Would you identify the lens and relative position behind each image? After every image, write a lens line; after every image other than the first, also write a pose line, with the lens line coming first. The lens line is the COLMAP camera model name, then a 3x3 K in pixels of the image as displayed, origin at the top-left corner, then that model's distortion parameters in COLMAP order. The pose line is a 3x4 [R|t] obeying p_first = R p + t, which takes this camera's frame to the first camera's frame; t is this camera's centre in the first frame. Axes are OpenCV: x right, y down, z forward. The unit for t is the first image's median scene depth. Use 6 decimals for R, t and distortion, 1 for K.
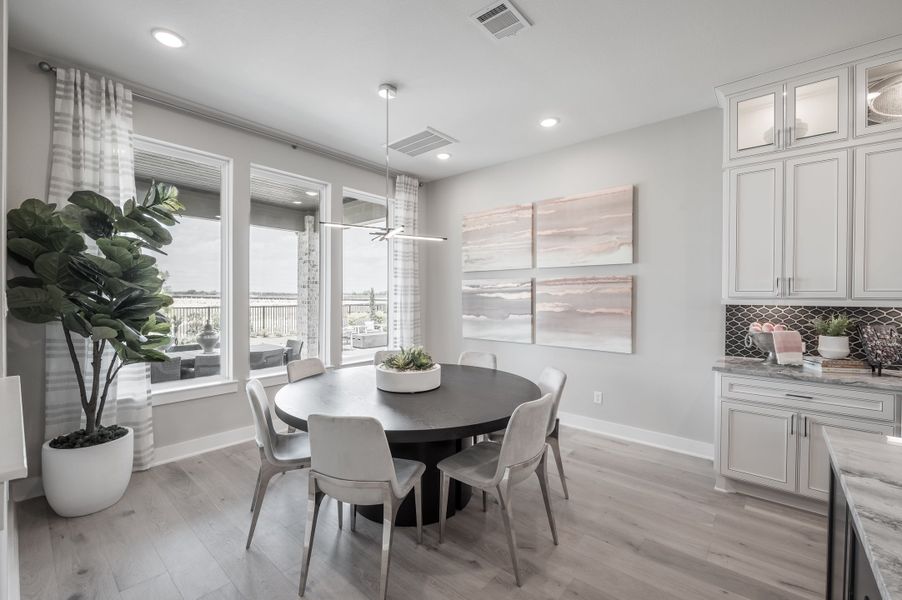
lens RADIAL K [[376.0, 0, 451.0], [0, 376.0, 300.0], [0, 0, 1]] dist [-0.000797, -0.000030]
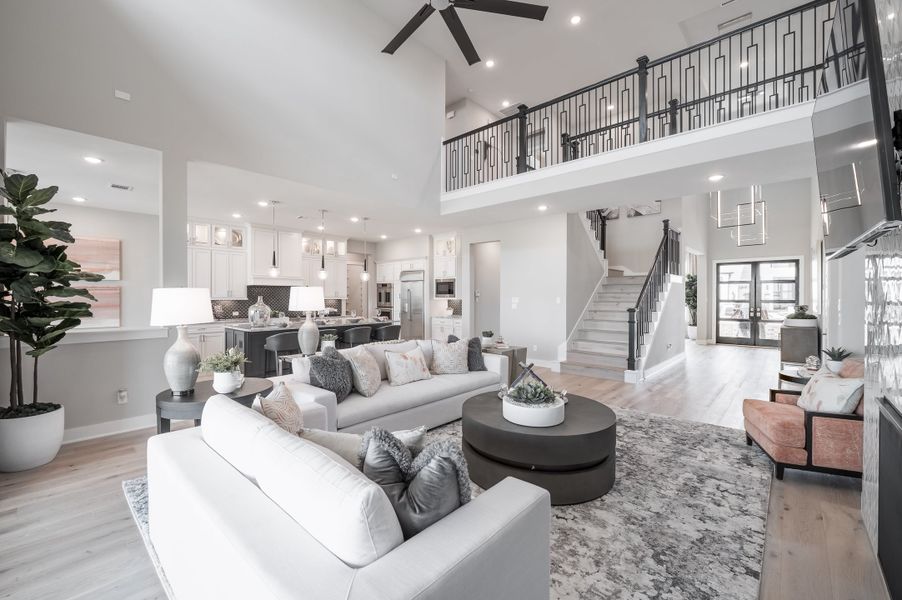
lens RADIAL K [[376.0, 0, 451.0], [0, 376.0, 300.0], [0, 0, 1]] dist [-0.000797, -0.000030]
pose [[0.029547, -0.016995, 0.999419, -1.301825], [0.007985, 0.999828, 0.016766, -0.012384], [-0.999532, 0.007485, 0.029677, -0.713869]]
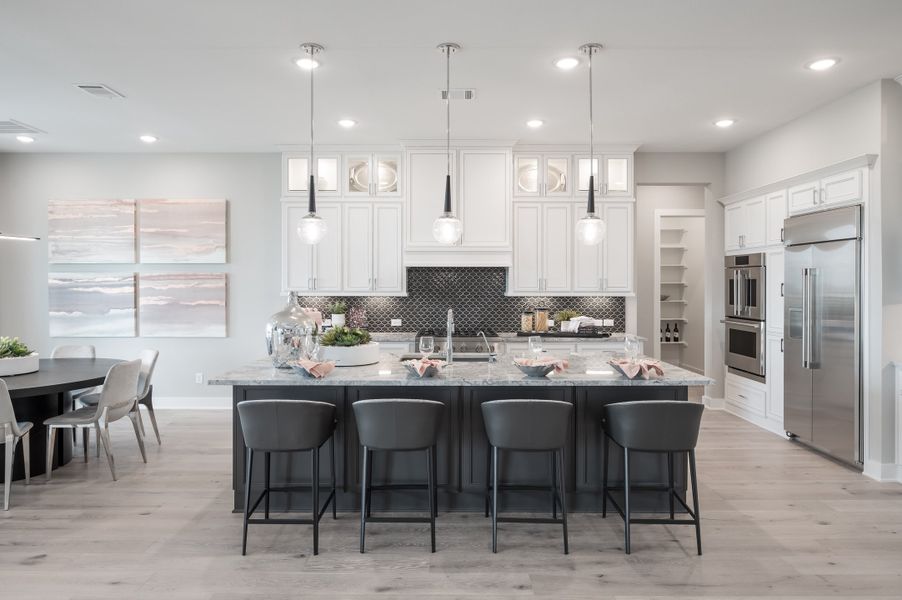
lens RADIAL K [[538.9, 0, 449.3], [0, 538.9, 287.7], [0, 0, 1]] dist [-0.005610, -0.001100]
pose [[0.759665, -0.006066, 0.650287, -0.096865], [0.009433, 0.999954, -0.001693, -0.007631], [-0.650246, 0.007420, 0.759687, -0.739094]]
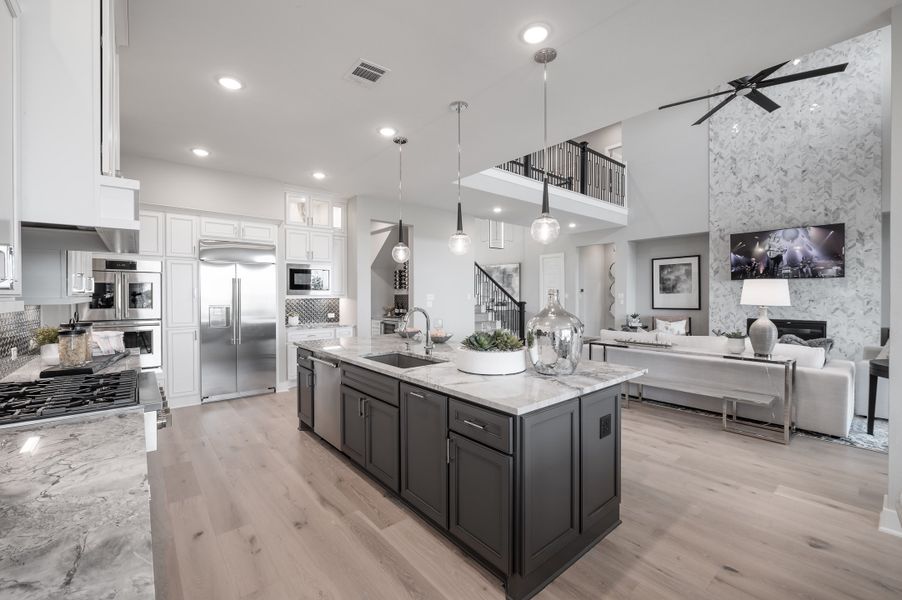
lens RADIAL K [[376.0, 0, 451.0], [0, 376.0, 300.0], [0, 0, 1]] dist [-0.000797, -0.000030]
pose [[-0.986712, -0.005971, 0.162369, 0.426627], [-0.002919, 0.999815, 0.019030, 0.002688], [-0.162452, 0.018303, -0.986547, 0.955139]]
